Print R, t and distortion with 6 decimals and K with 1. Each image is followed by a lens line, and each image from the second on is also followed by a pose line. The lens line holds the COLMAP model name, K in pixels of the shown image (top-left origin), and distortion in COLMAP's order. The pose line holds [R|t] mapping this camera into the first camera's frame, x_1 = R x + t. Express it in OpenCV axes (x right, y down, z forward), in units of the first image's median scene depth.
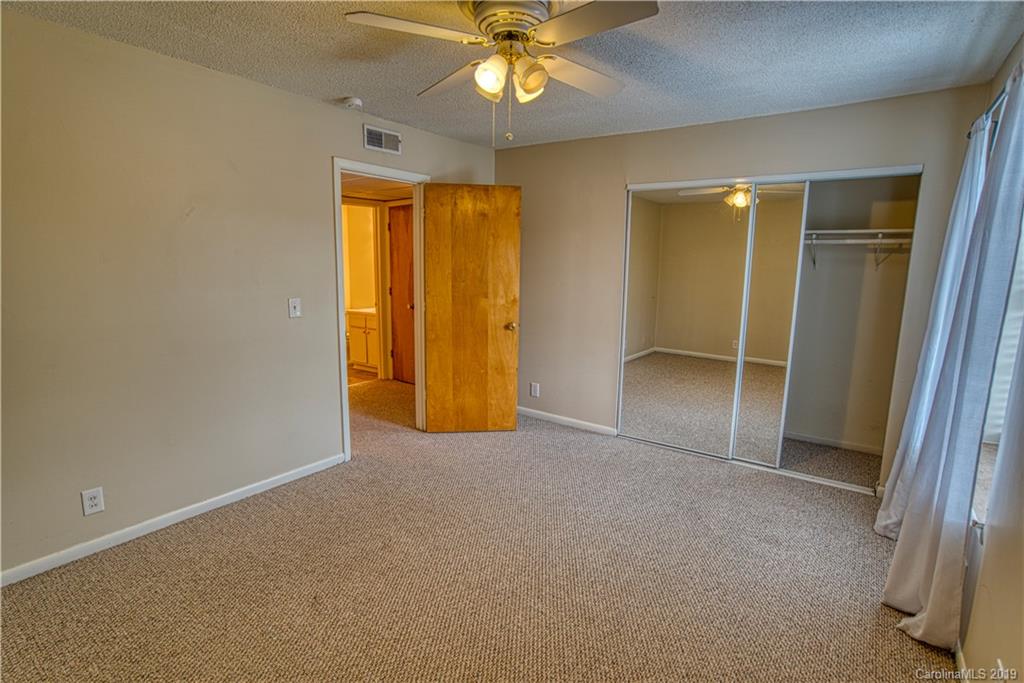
lens RADIAL K [[495.3, 0, 513.6], [0, 495.3, 343.8], [0, 0, 1]] dist [-0.058745, 0.025016]
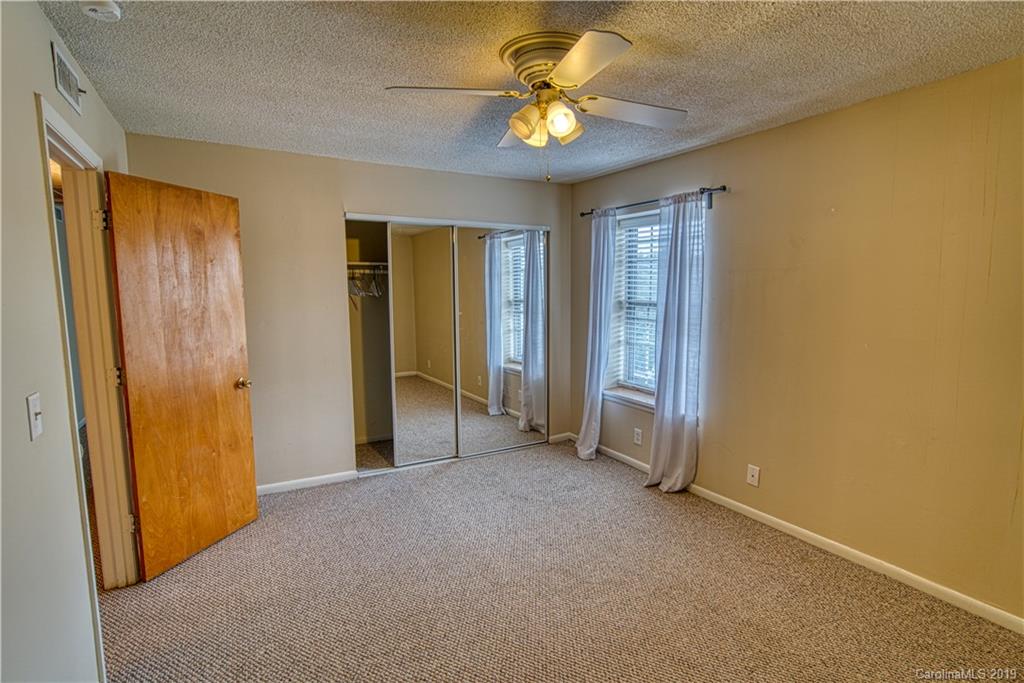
lens RADIAL K [[499.6, 0, 516.7], [0, 499.6, 342.6], [0, 0, 1]] dist [-0.002926, -0.000211]
pose [[0.414356, -0.115445, 0.902763, -0.520697], [0.153912, 0.986524, 0.055513, -0.076268], [-0.897006, 0.115944, 0.426540, 0.307306]]
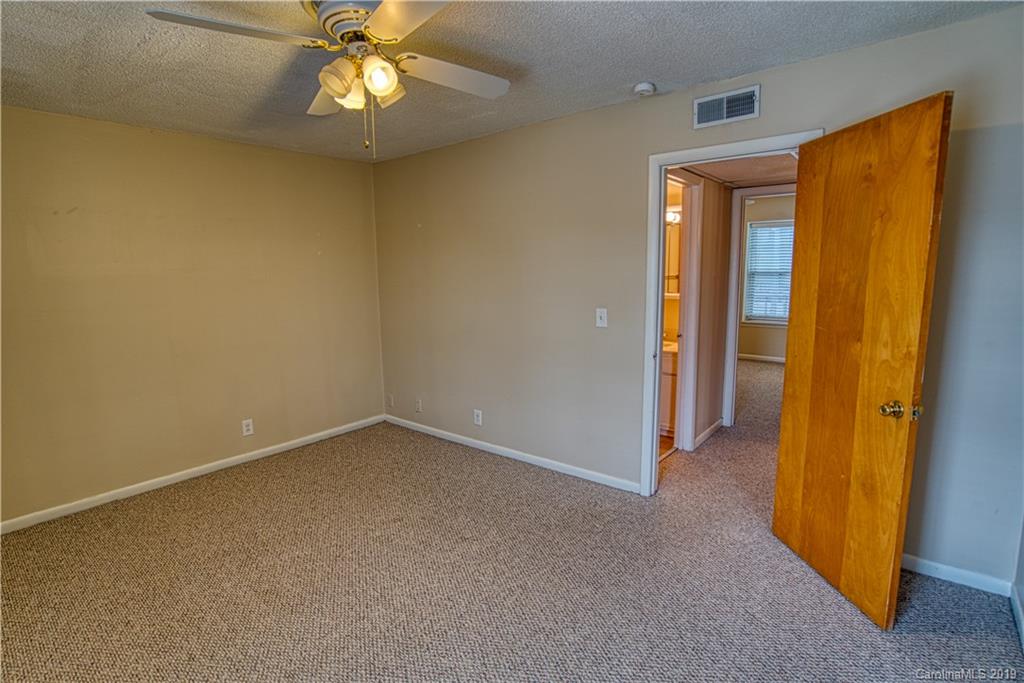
lens RADIAL K [[495.3, 0, 513.6], [0, 495.3, 343.8], [0, 0, 1]] dist [-0.058745, 0.025016]
pose [[-0.053923, 0.137404, -0.989046, 0.461286], [-0.145354, 0.978857, 0.143913, -0.111235], [0.987909, 0.151522, -0.032811, 0.670645]]
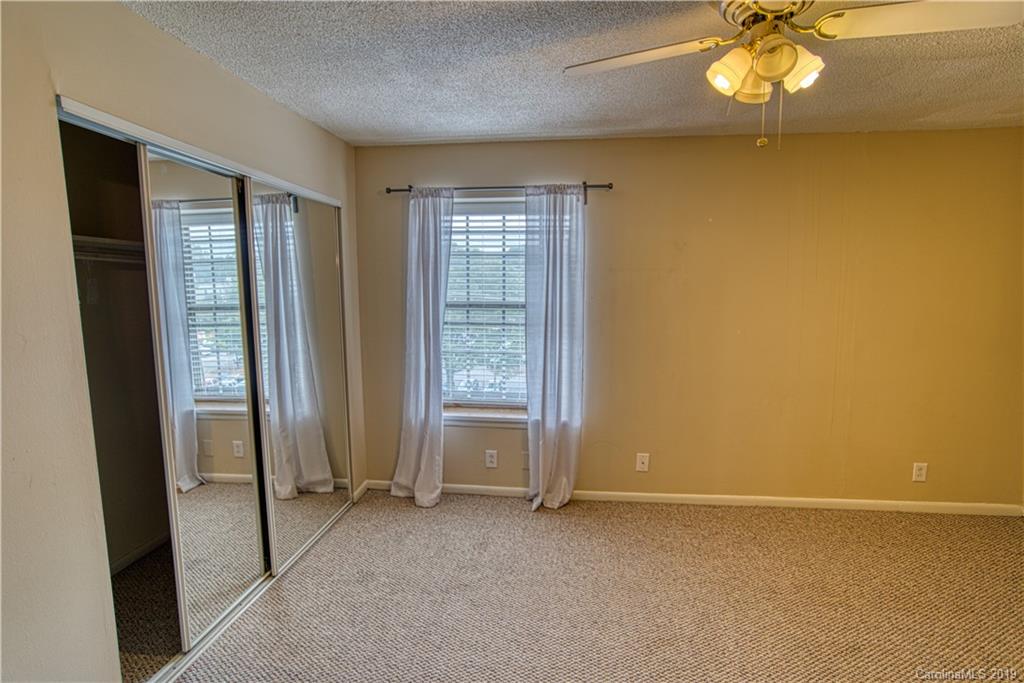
lens RADIAL K [[495.3, 0, 513.6], [0, 495.3, 343.8], [0, 0, 1]] dist [-0.058745, 0.025016]
pose [[-0.466526, -0.114505, 0.877064, -0.270440], [0.138225, 0.969964, 0.200157, -0.160442], [-0.873640, 0.214611, -0.436687, 0.862083]]
